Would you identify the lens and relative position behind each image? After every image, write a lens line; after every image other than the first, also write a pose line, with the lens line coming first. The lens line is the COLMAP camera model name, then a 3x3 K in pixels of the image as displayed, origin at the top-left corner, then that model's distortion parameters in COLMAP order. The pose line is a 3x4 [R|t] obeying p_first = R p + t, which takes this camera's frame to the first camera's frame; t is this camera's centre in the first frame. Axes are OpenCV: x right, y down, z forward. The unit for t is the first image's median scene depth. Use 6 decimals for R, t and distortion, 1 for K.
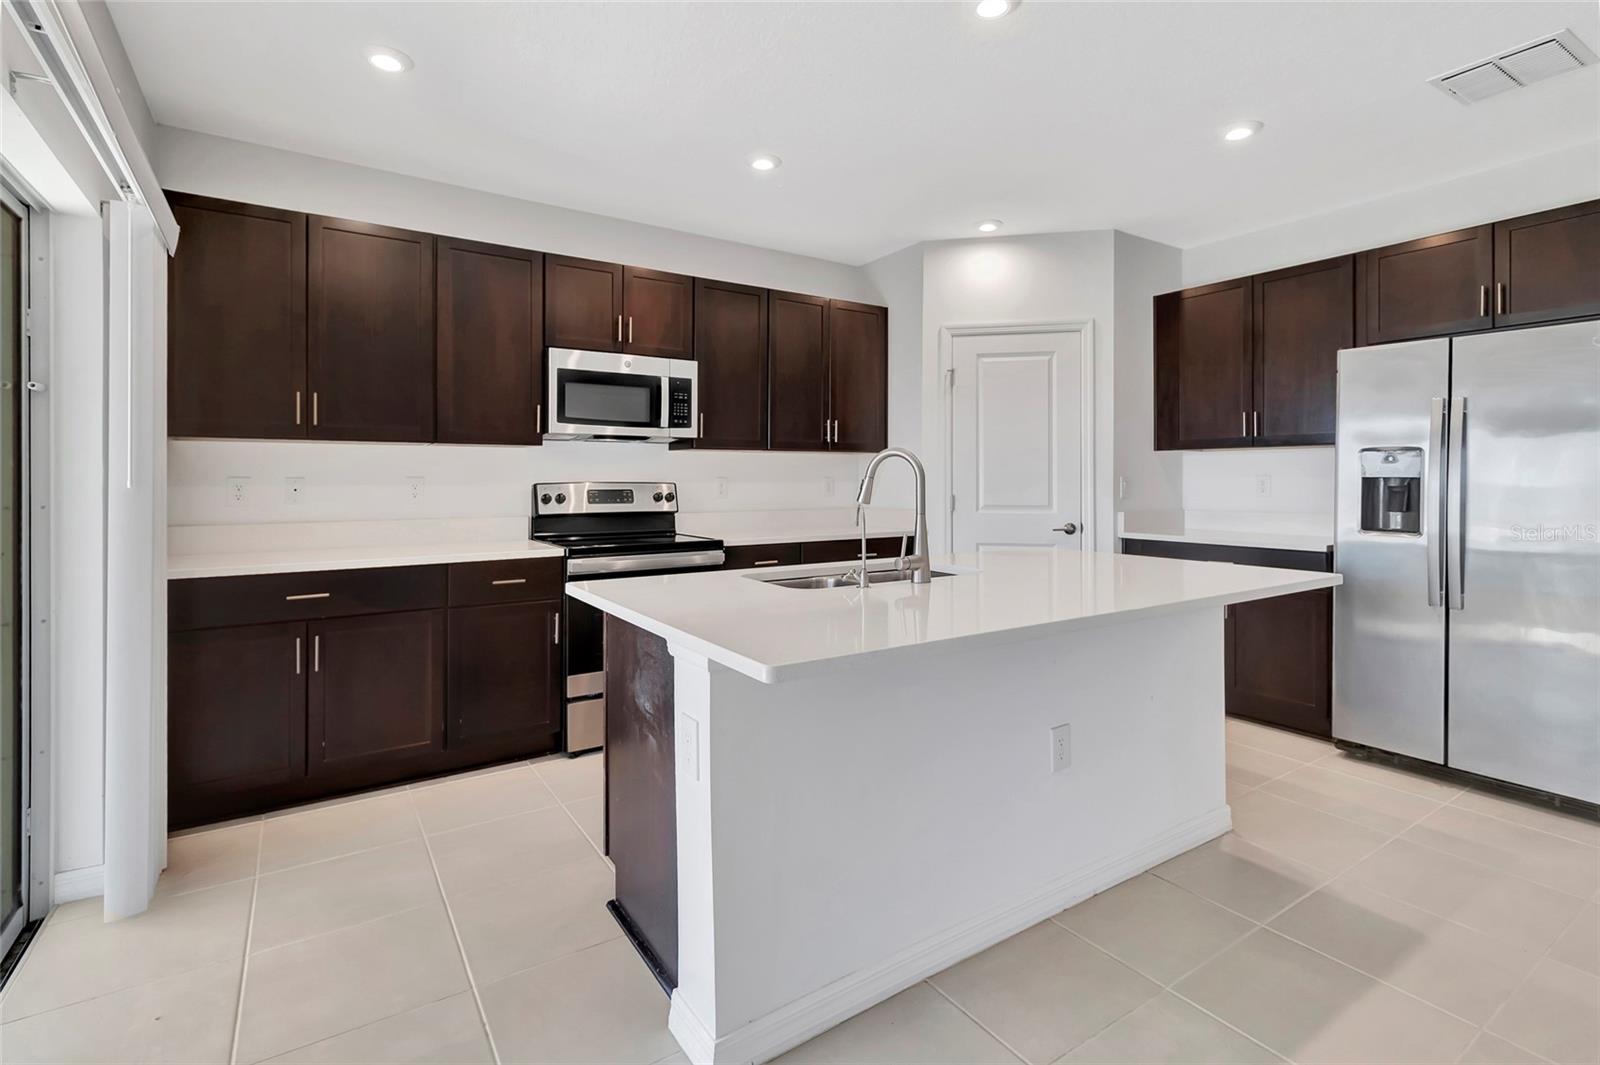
lens RADIAL K [[753.7, 0, 810.0], [0, 753.7, 479.3], [0, 0, 1]] dist [0.008977, 0.000793]
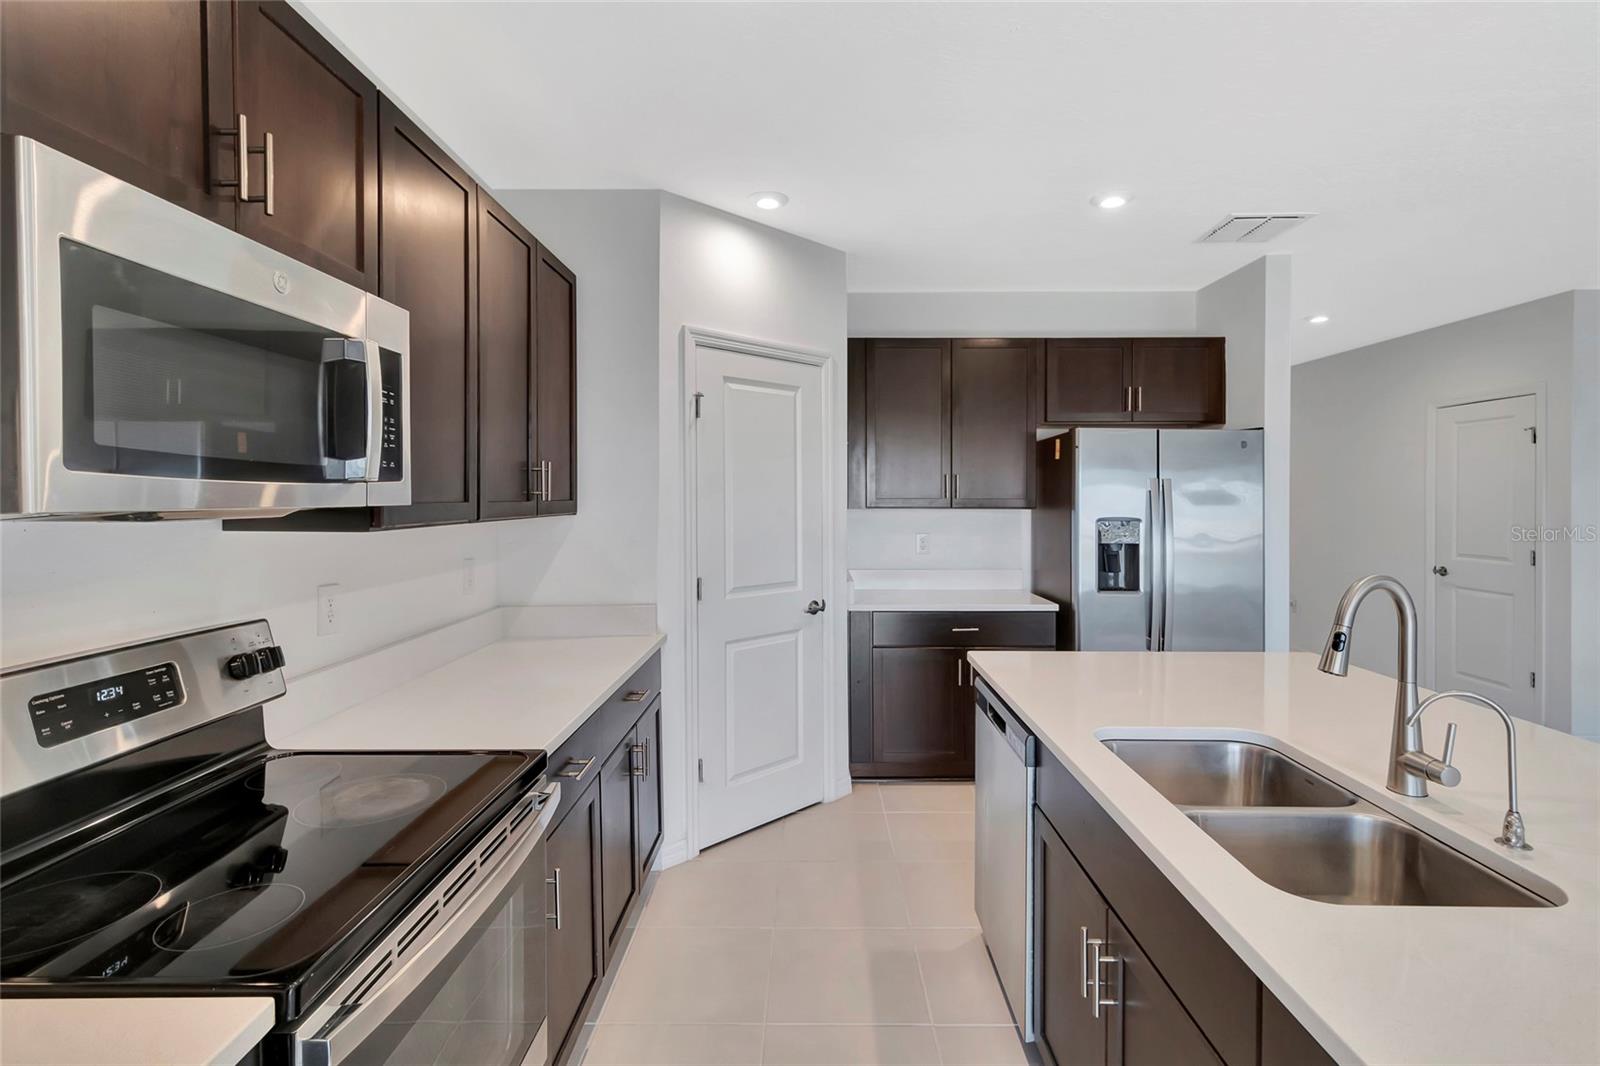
lens RADIAL K [[753.7, 0, 820.1], [0, 753.7, 507.9], [0, 0, 1]] dist [0.008977, 0.000793]
pose [[0.554539, -0.012187, 0.832069, -0.357371], [-0.000449, 0.999888, 0.014945, -0.059047], [-0.832158, -0.008662, 0.554471, 0.590909]]
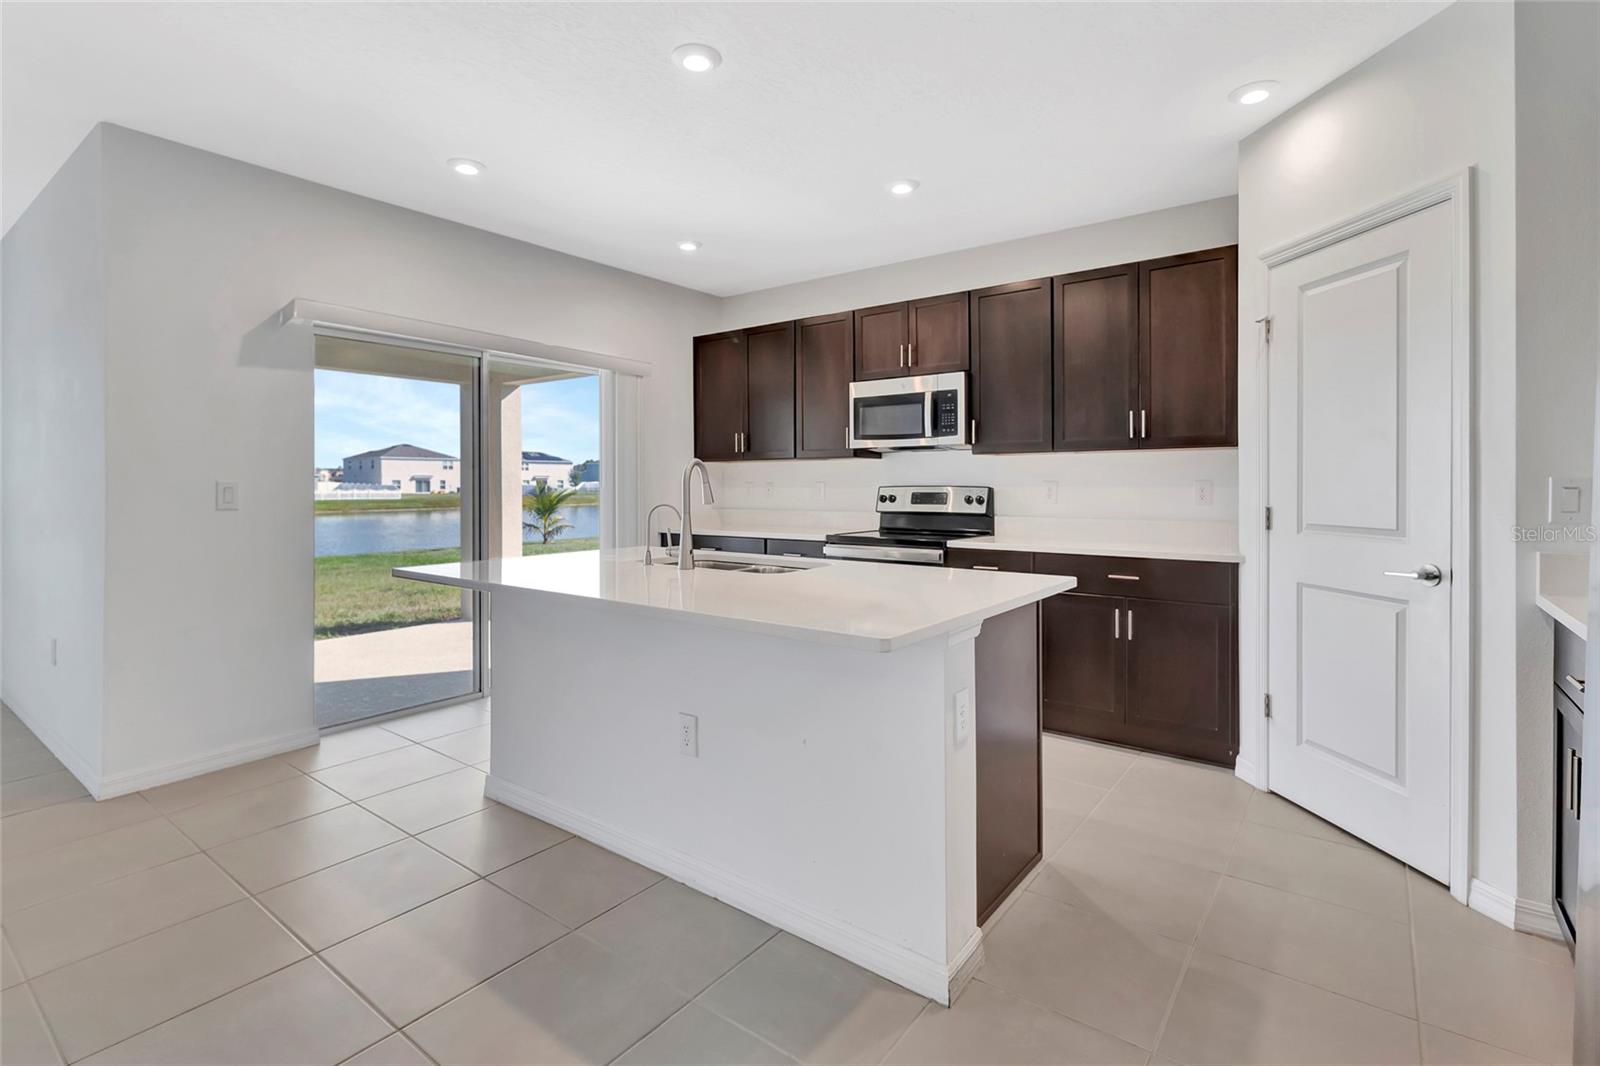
lens RADIAL K [[753.7, 0, 818.1], [0, 753.7, 487.0], [0, 0, 1]] dist [0.008977, 0.000793]
pose [[0.336057, 0.003375, -0.941836, 0.767802], [0.000338, 0.999993, 0.003703, 0.000918], [0.941842, -0.001562, 0.336053, 0.446660]]
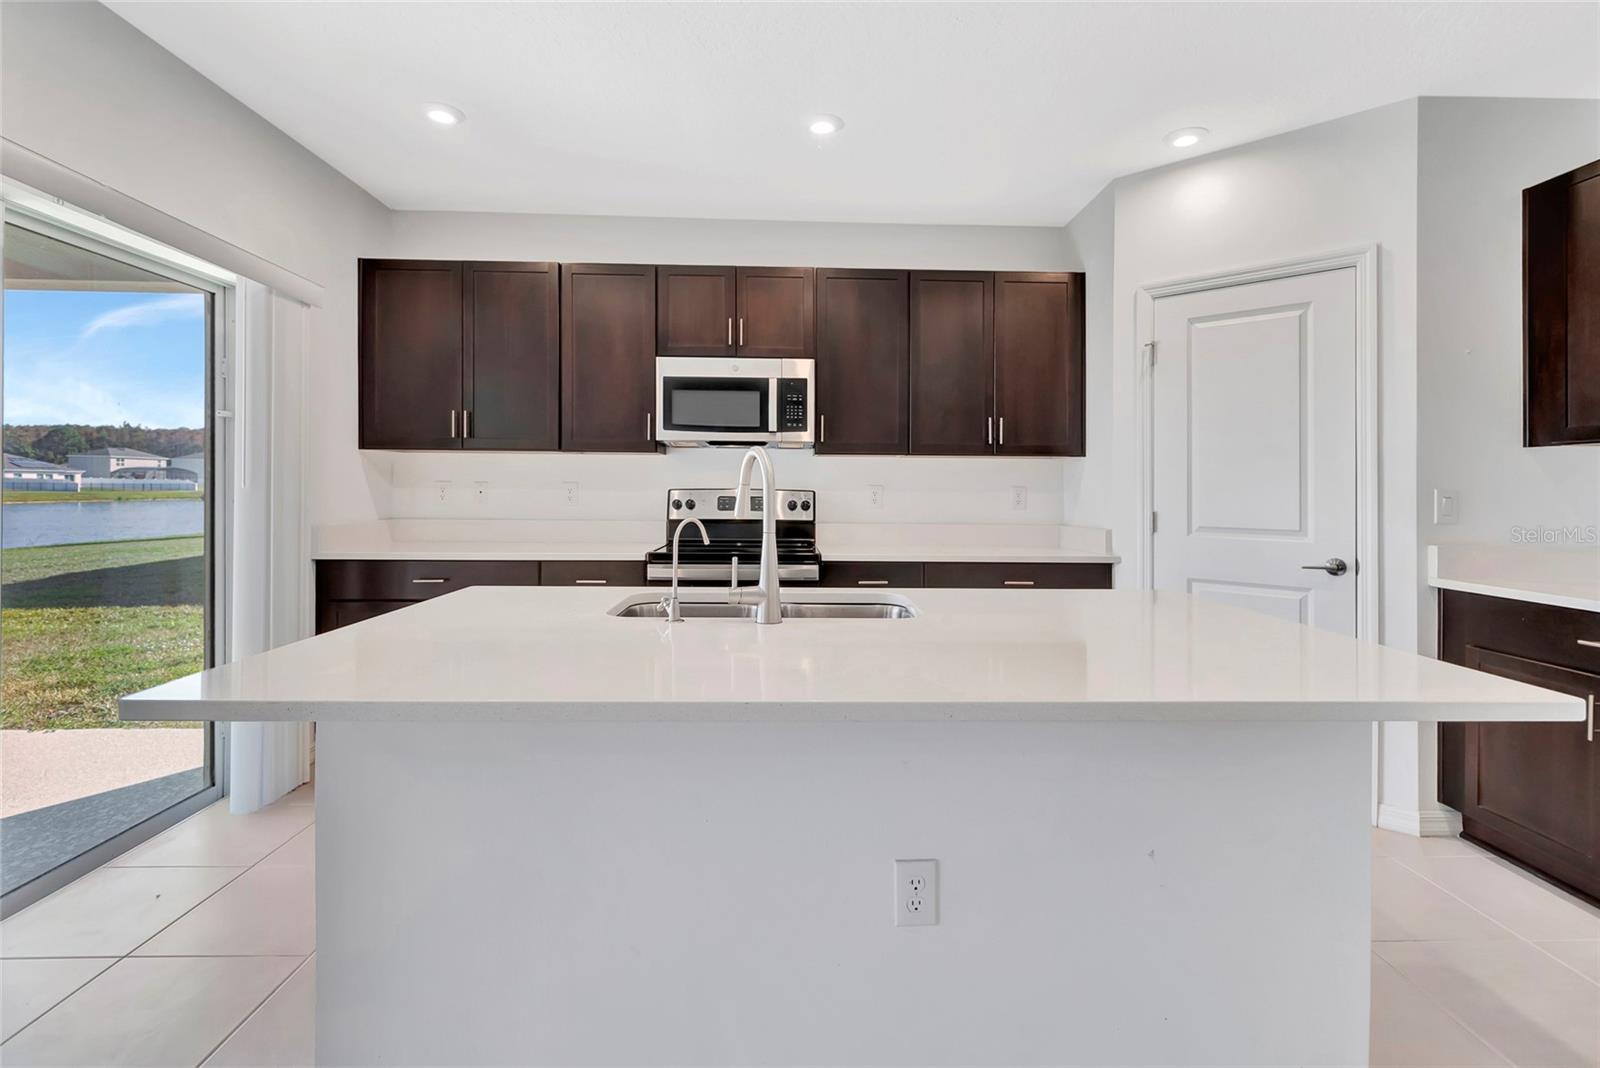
lens RADIAL K [[753.7, 0, 817.0], [0, 753.7, 488.4], [0, 0, 1]] dist [0.008977, 0.000793]
pose [[0.850977, 0.010137, -0.525105, 0.335094], [-0.010301, 0.999944, 0.002609, -0.000582], [0.525102, 0.003189, 0.851033, 0.212722]]
